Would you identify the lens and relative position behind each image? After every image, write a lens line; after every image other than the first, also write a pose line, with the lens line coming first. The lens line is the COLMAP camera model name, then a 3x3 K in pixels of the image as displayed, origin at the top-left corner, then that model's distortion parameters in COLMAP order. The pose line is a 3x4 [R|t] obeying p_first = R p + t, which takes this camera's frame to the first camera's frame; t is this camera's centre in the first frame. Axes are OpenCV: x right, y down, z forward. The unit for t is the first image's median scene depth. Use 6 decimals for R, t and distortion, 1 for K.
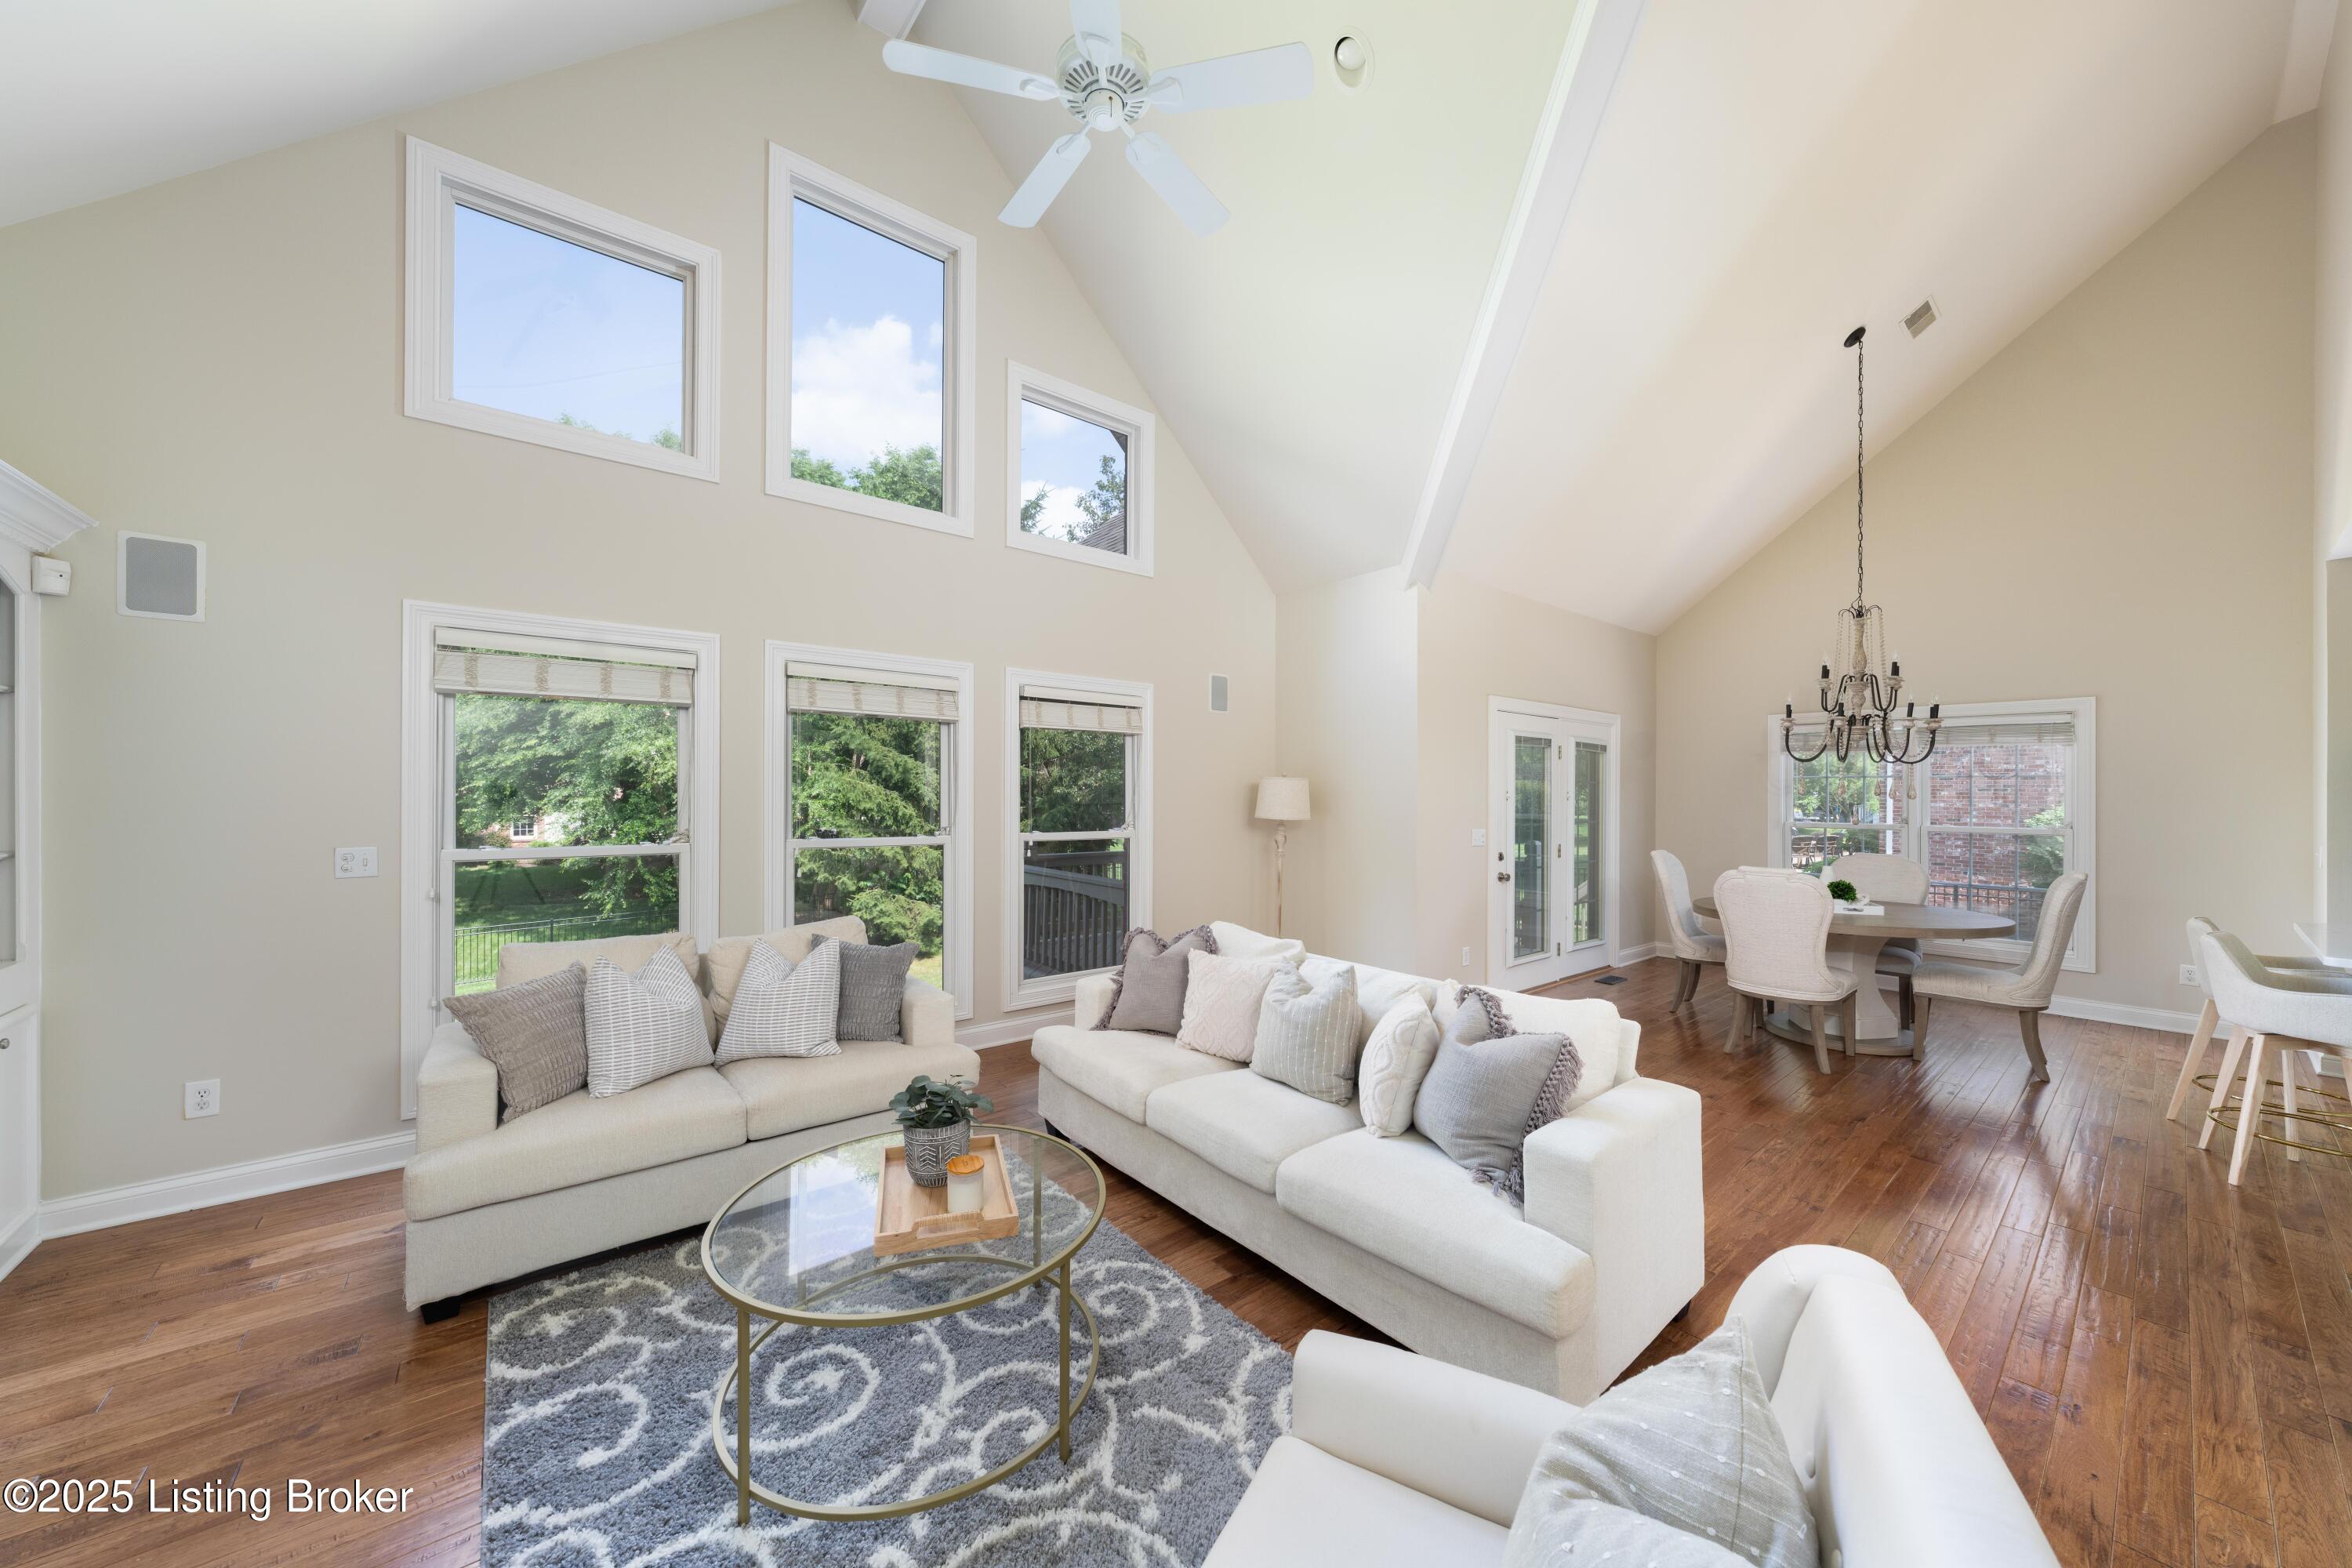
lens RADIAL K [[821.9, 0, 1176.0], [0, 821.9, 784.0], [0, 0, 1]] dist [0.000526, 0.000051]
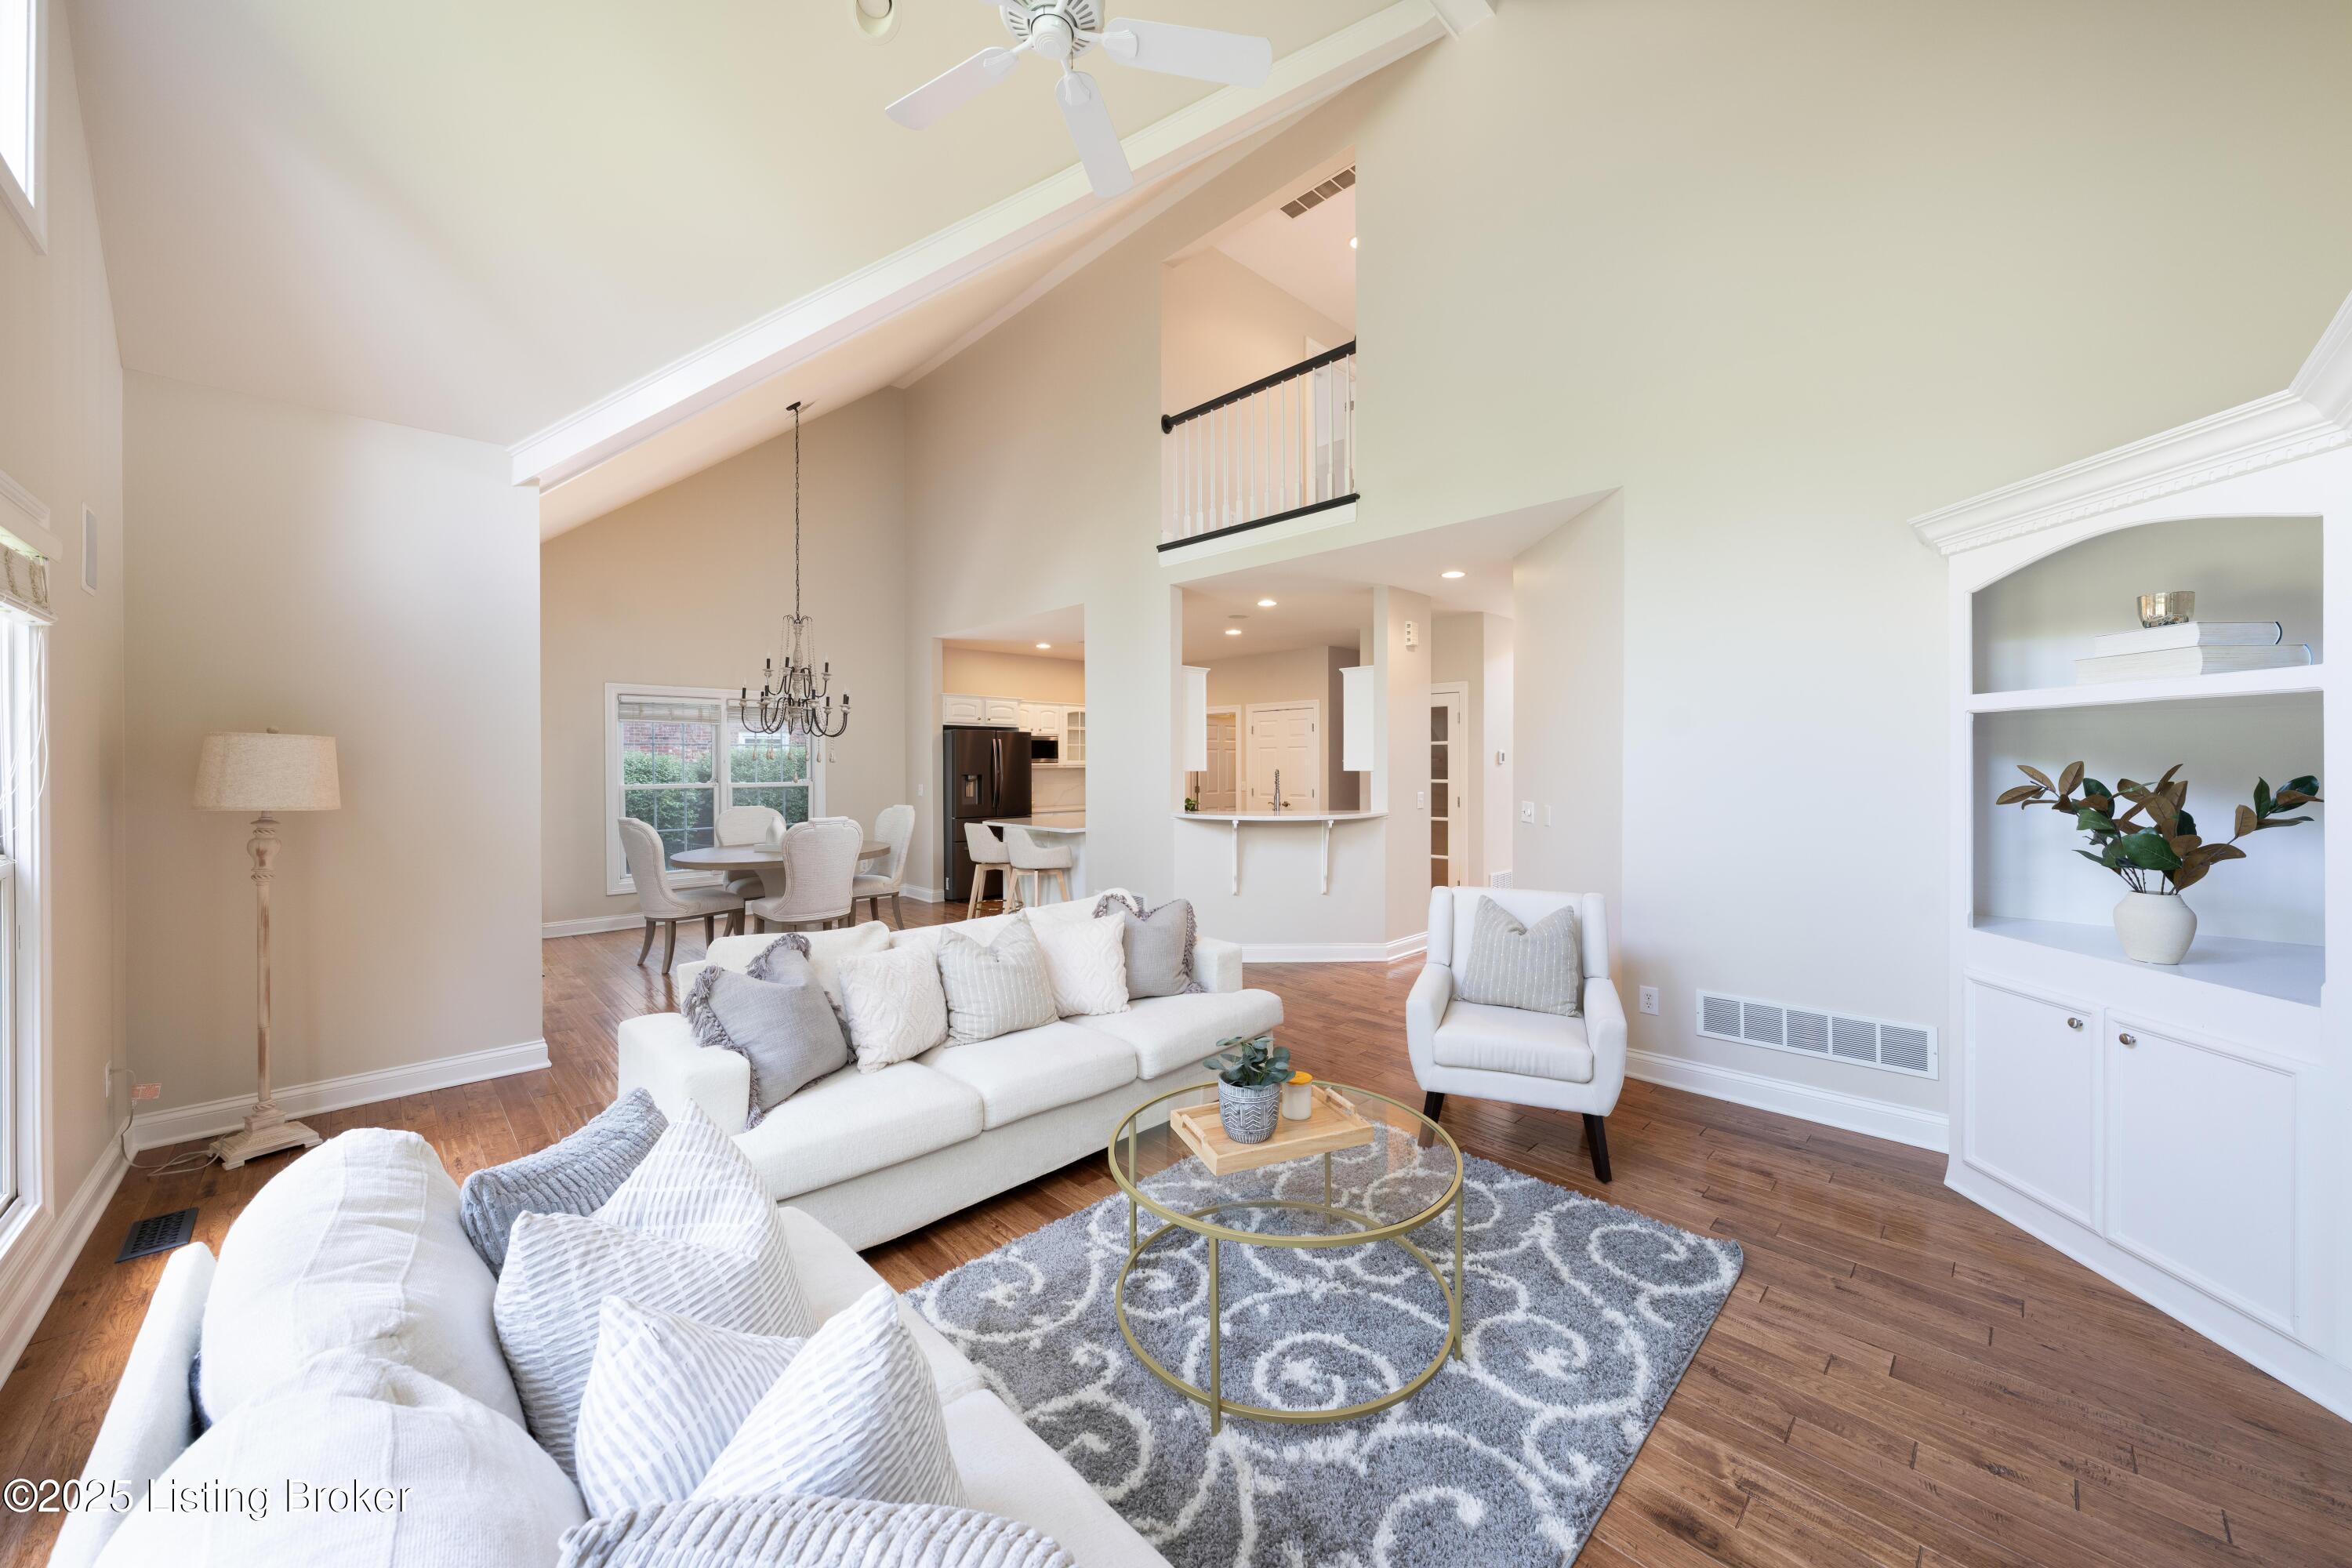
lens RADIAL K [[832.4, 0, 1181.8], [0, 832.4, 822.1], [0, 0, 1]] dist [0.001028, 0.000045]
pose [[-0.072681, -0.080653, 0.994089, -1.265382], [-0.006209, 0.996742, 0.080414, 0.000685], [-0.997336, -0.000328, -0.072945, 1.144097]]
